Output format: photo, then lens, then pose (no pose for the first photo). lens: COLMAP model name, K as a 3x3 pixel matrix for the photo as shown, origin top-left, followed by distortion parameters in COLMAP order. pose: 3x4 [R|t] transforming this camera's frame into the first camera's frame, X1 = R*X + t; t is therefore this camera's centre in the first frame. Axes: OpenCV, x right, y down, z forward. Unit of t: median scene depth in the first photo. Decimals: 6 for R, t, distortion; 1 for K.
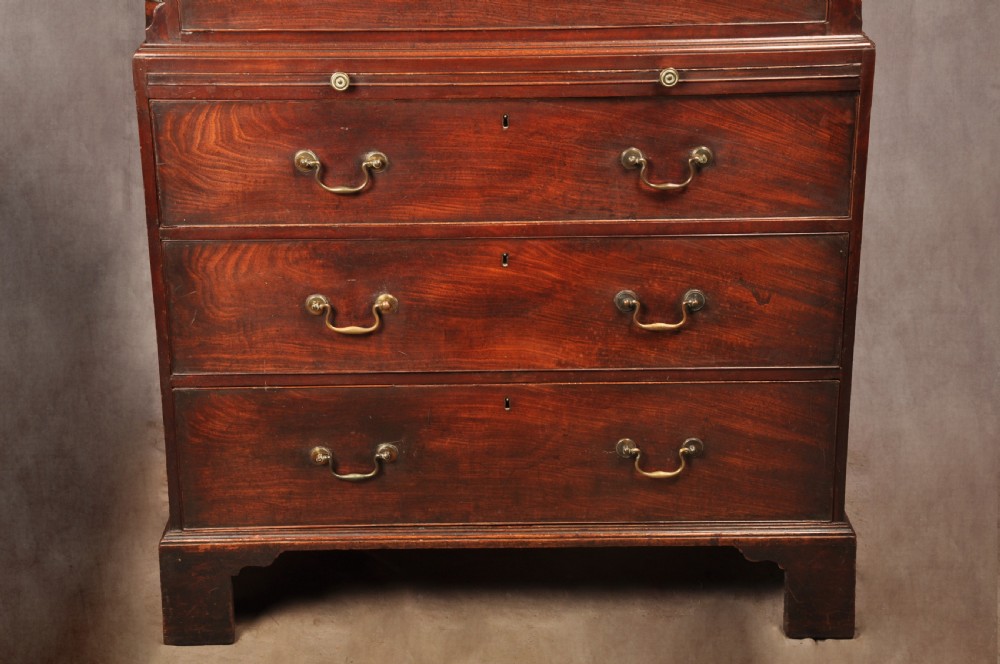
lens RADIAL K [[1933.7, 0, 490.7], [0, 1933.7, 390.9], [0, 0, 1]] dist [0.276063, 0.000000]
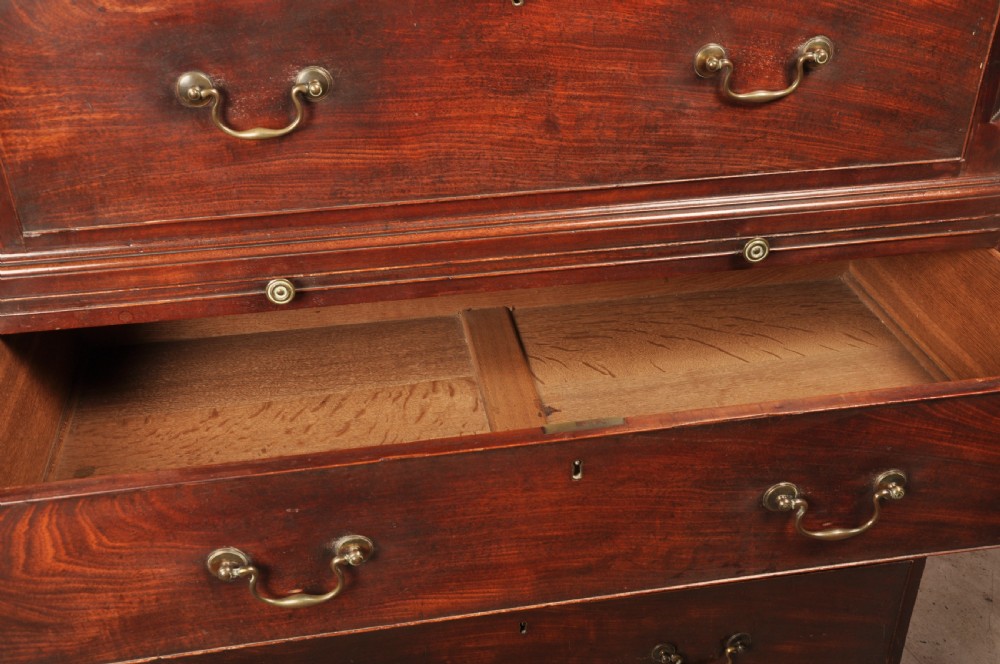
lens RADIAL K [[1108.8, 0, 500.2], [0, 1108.8, 375.3], [0, 0, 1]] dist [0.015580, 0.000000]
pose [[0.995079, -0.053328, 0.083509, -0.035115], [0.031507, 0.969364, 0.243598, -0.217706], [-0.093941, -0.239768, 0.966274, 0.613060]]
